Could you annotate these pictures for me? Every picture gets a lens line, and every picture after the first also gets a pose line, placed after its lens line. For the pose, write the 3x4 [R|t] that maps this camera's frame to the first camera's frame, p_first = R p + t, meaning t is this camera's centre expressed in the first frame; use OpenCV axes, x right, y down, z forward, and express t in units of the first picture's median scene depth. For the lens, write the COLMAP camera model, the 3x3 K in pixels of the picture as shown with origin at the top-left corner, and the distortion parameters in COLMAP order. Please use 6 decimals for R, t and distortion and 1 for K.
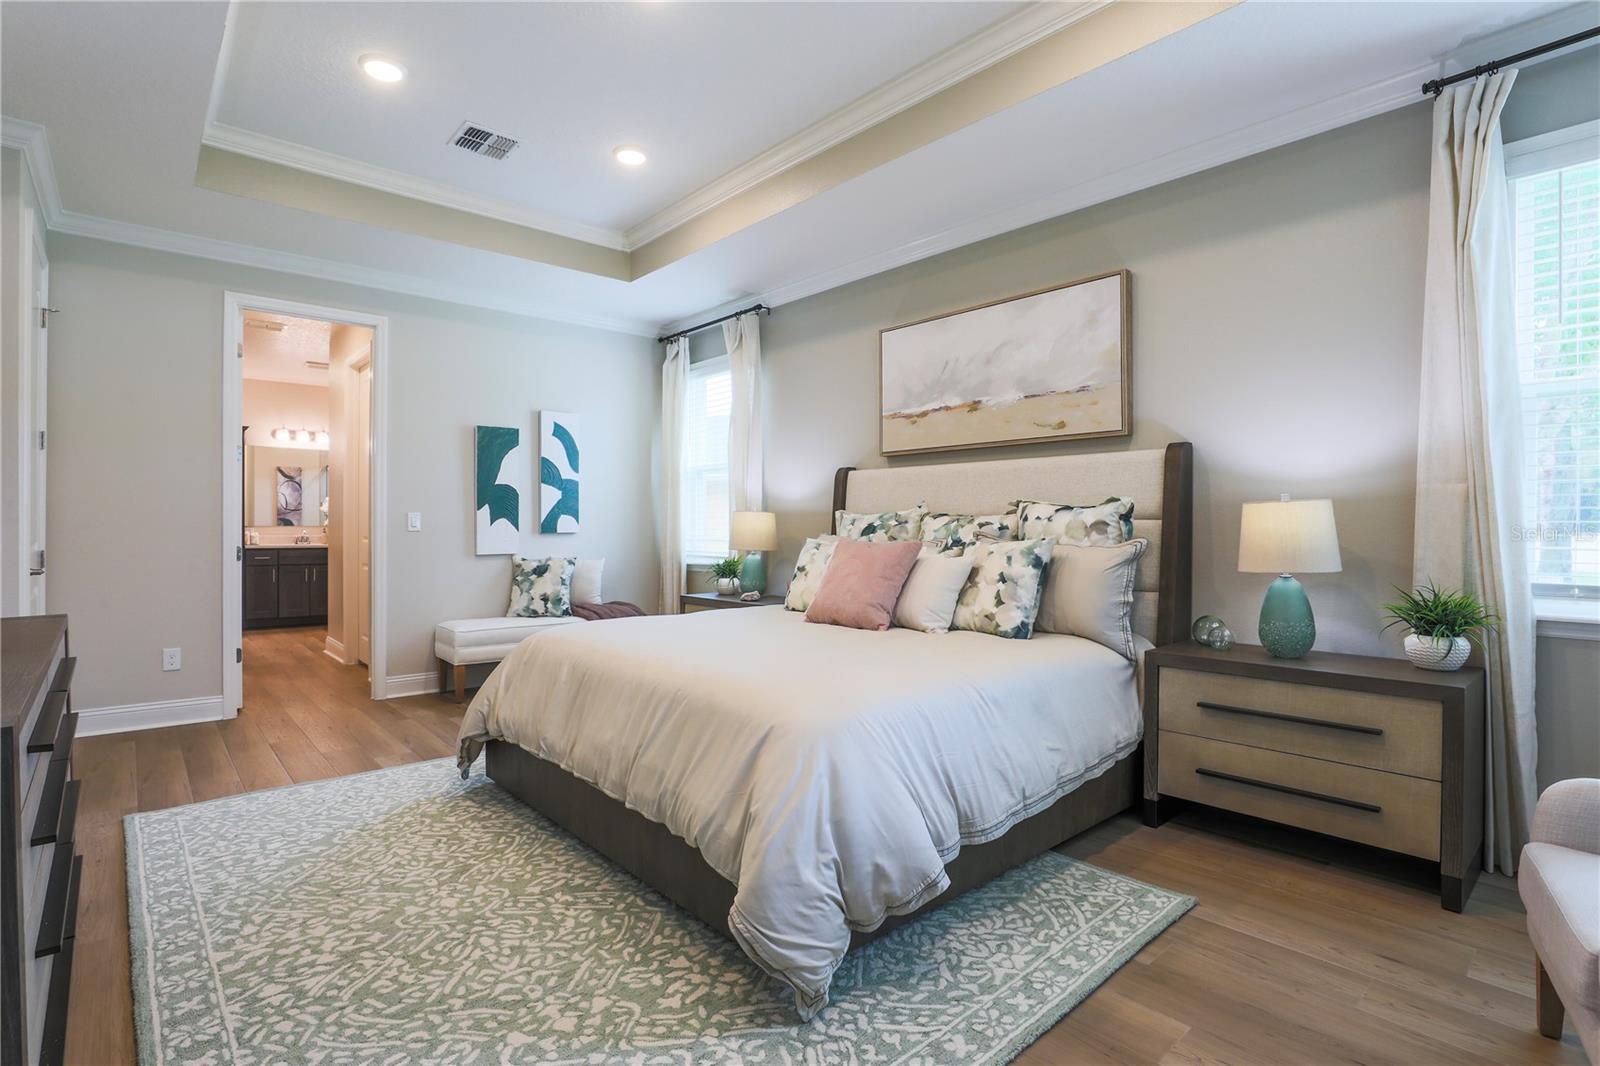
lens RADIAL K [[773.9, 0, 812.7], [0, 773.9, 529.4], [0, 0, 1]] dist [-0.042542, 0.006271]
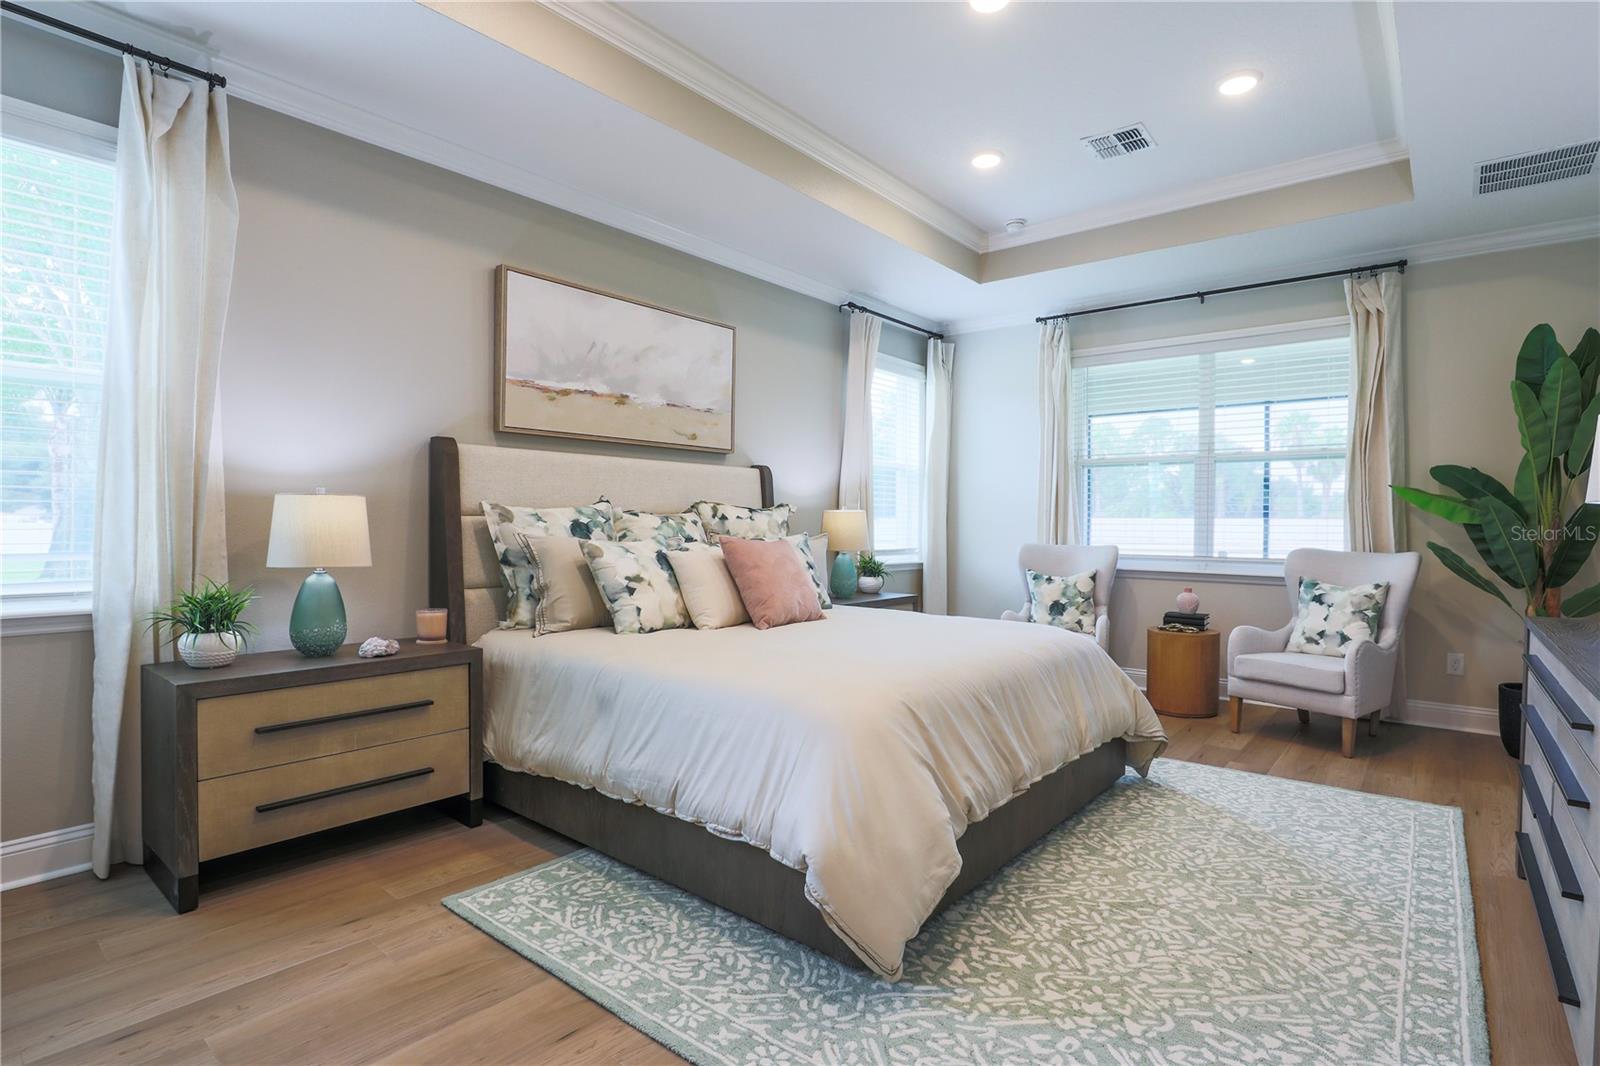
lens RADIAL K [[773.9, 0, 812.0], [0, 773.9, 527.3], [0, 0, 1]] dist [-0.042542, 0.006271]
pose [[-0.132449, -0.006392, 0.991169, -1.418363], [-0.003678, 0.999975, 0.005957, -0.010918], [-0.991183, -0.002856, -0.132470, 1.613835]]
